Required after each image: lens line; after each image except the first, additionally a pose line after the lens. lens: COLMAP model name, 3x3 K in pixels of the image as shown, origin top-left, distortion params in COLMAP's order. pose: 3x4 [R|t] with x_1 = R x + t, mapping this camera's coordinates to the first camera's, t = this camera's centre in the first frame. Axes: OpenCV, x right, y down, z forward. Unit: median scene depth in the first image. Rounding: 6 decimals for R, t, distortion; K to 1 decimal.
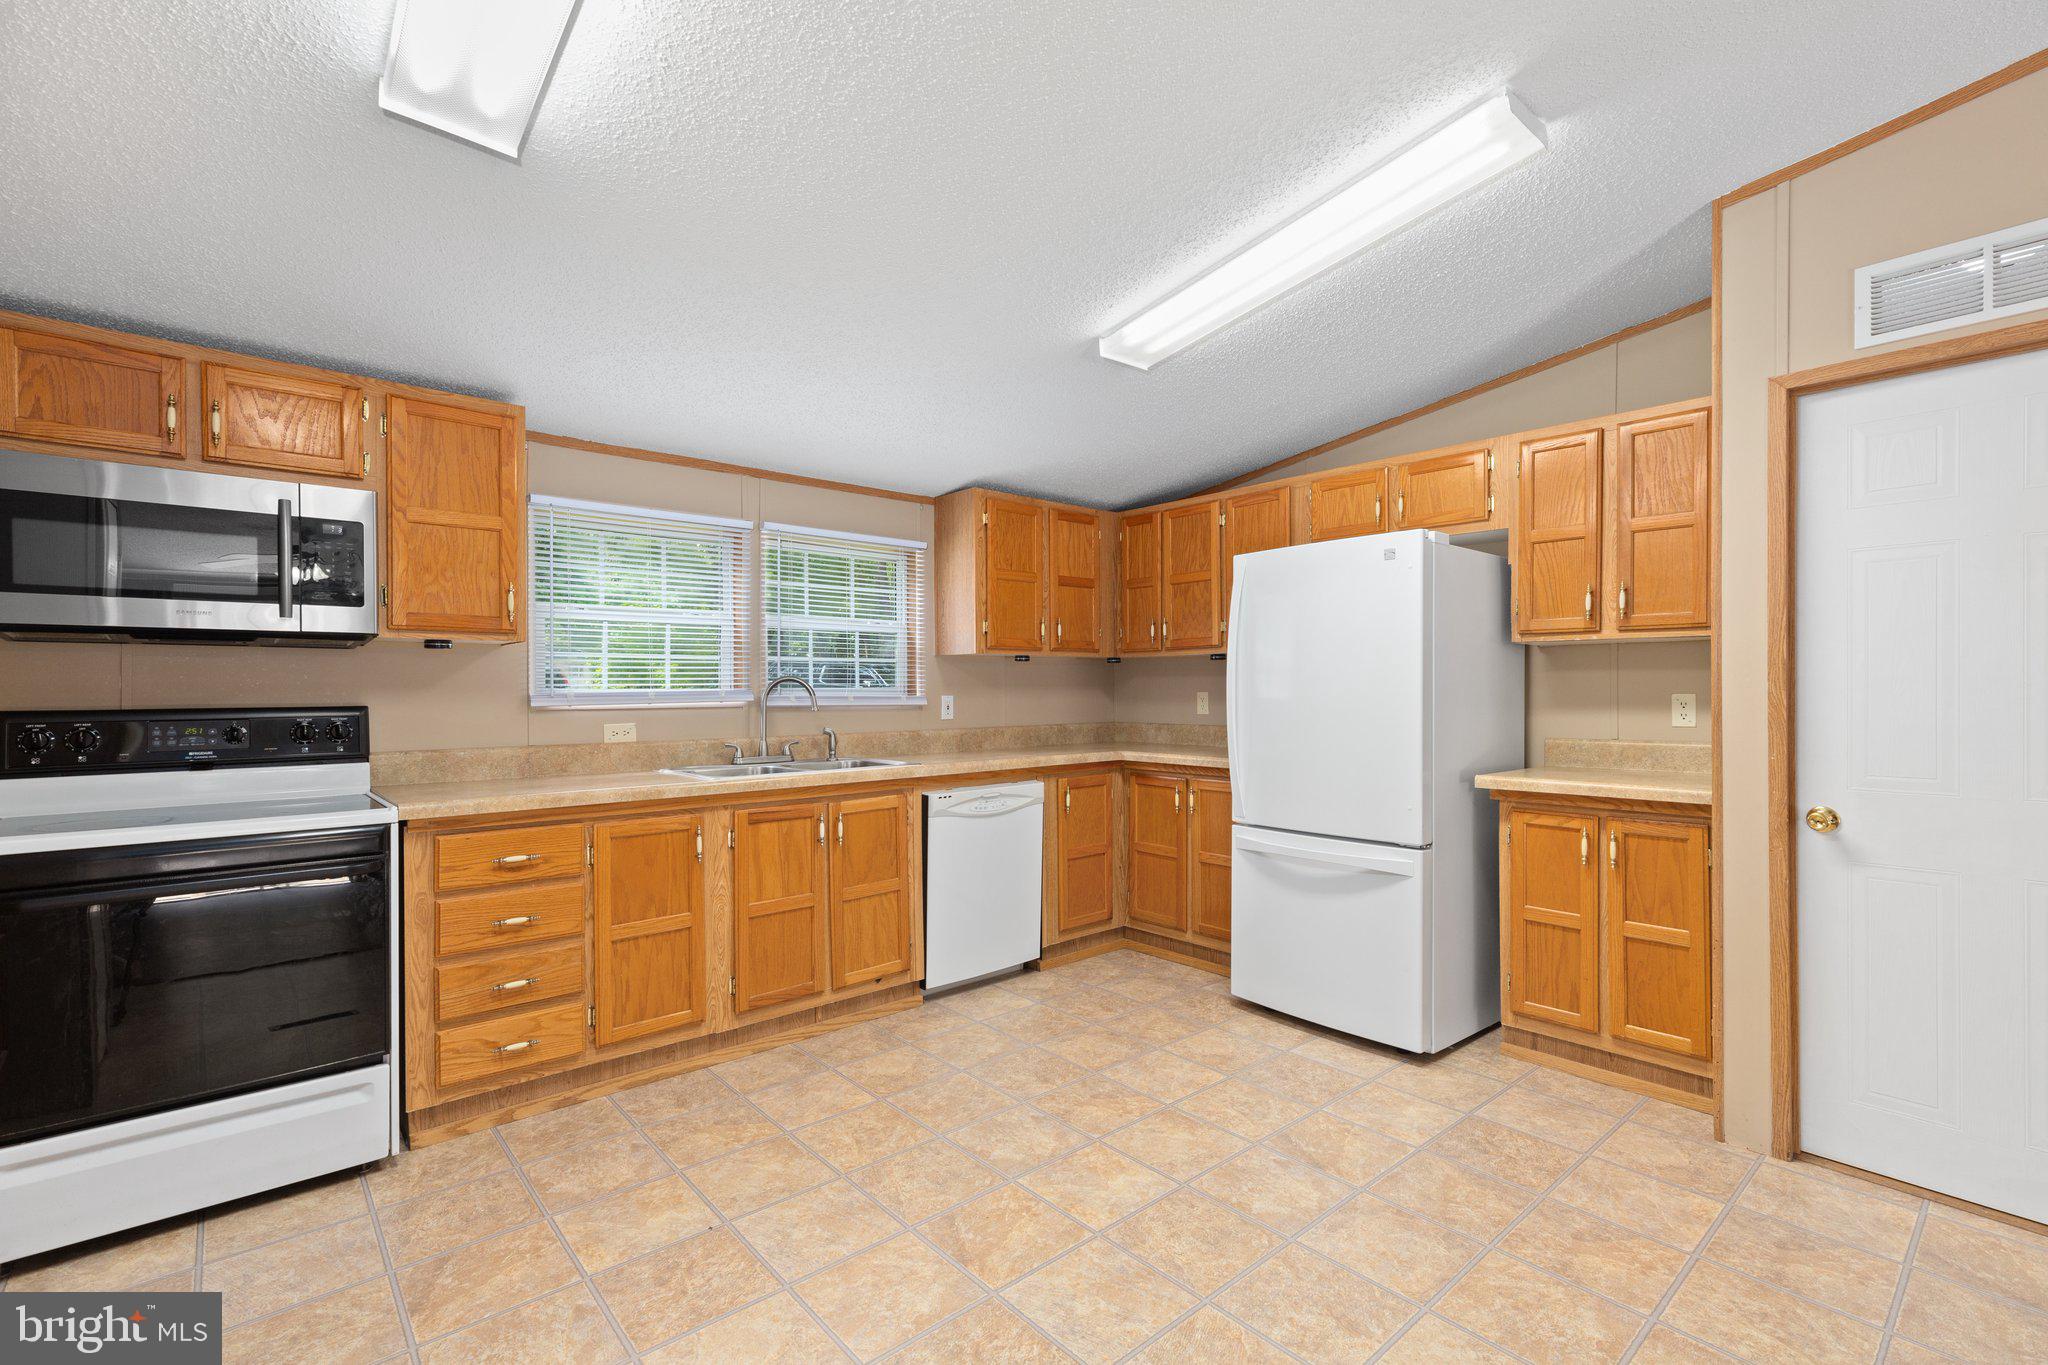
lens RADIAL K [[918.1, 0, 1026.2], [0, 918.1, 691.4], [0, 0, 1]] dist [0.003758, 0.000209]
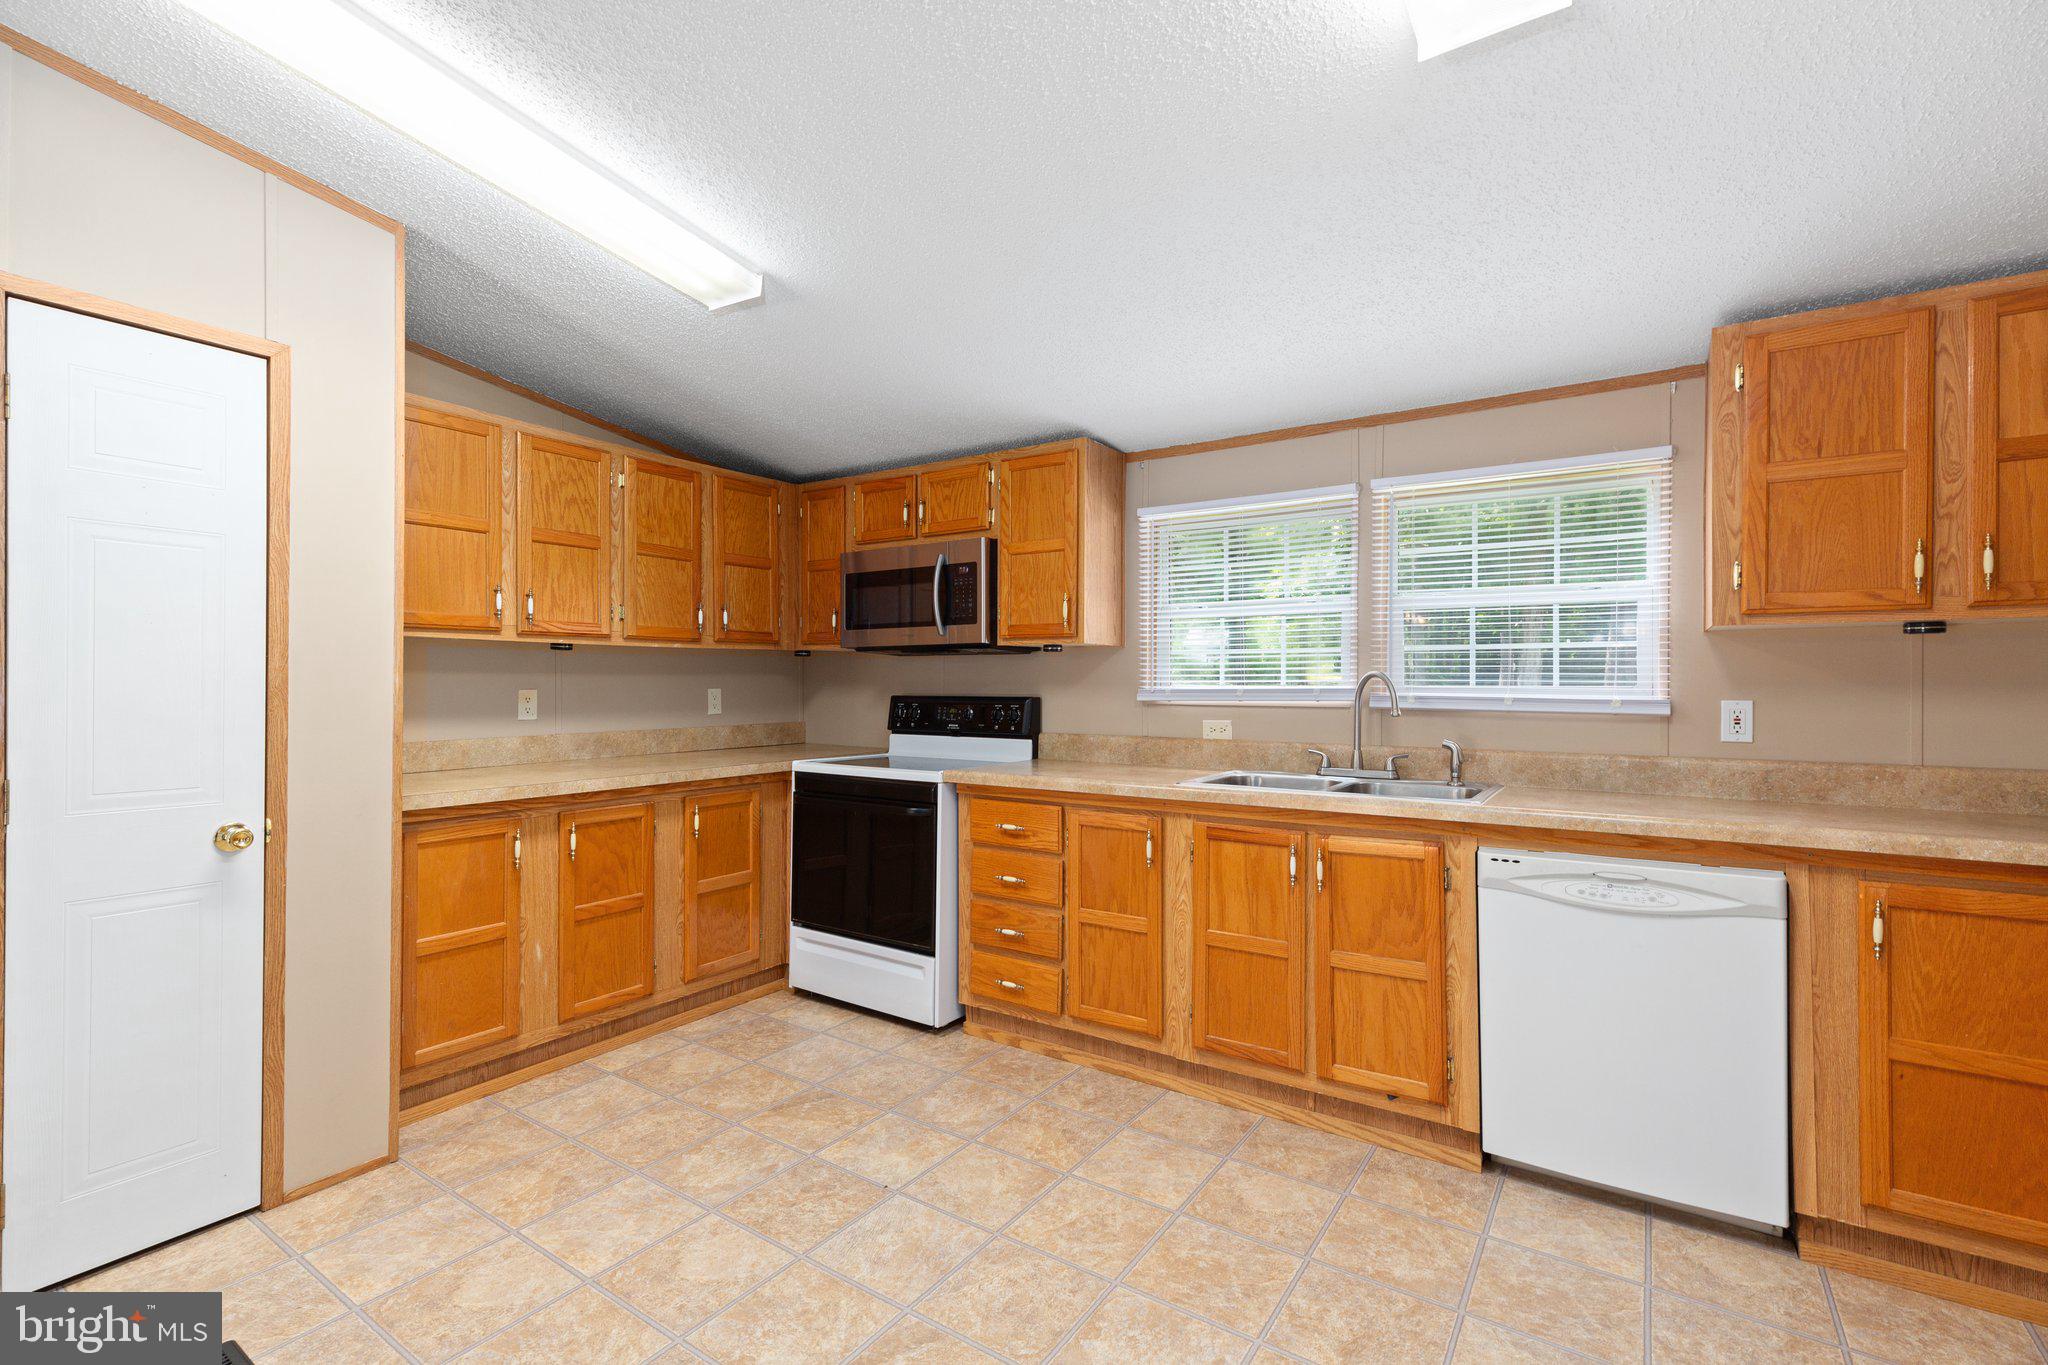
lens RADIAL K [[910.3, 0, 1027.1], [0, 910.3, 685.4], [0, 0, 1]] dist [0.002401, 0.000632]
pose [[0.255079, 0.006470, -0.966898, 0.517055], [-0.007081, 0.999963, 0.004823, -0.006642], [0.966894, 0.005616, 0.255116, 0.629404]]
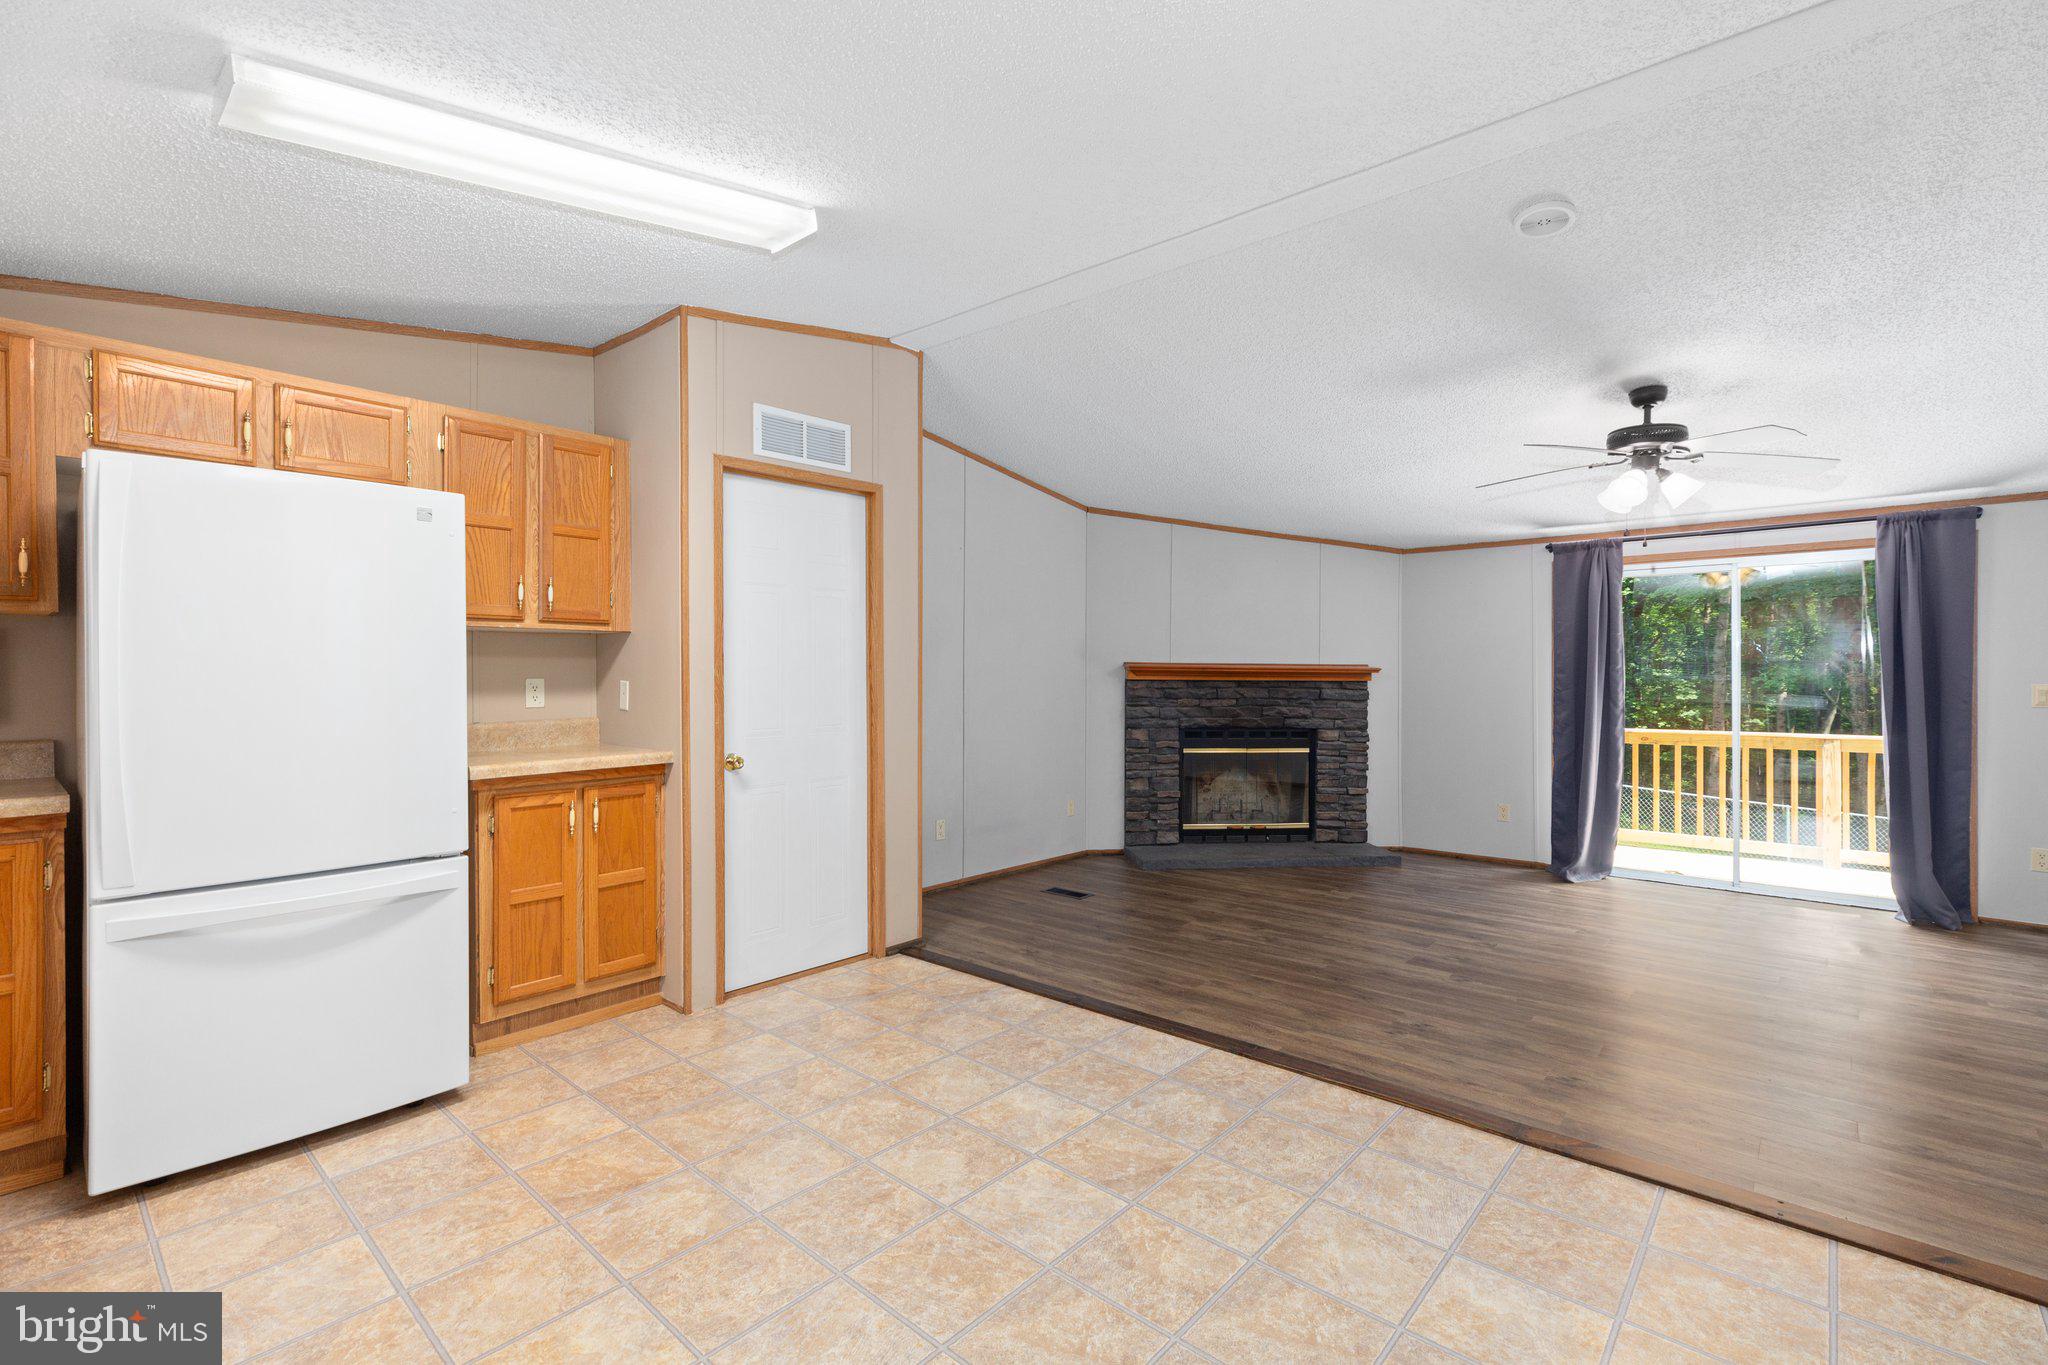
lens RADIAL K [[913.0, 0, 1029.2], [0, 913.0, 671.9], [0, 0, 1]] dist [0.001116, 0.000165]
pose [[-0.130383, 0.001584, 0.991462, -0.520907], [0.005474, 0.999985, -0.000878, -0.001590], [-0.991449, 0.005312, -0.130389, 0.573309]]
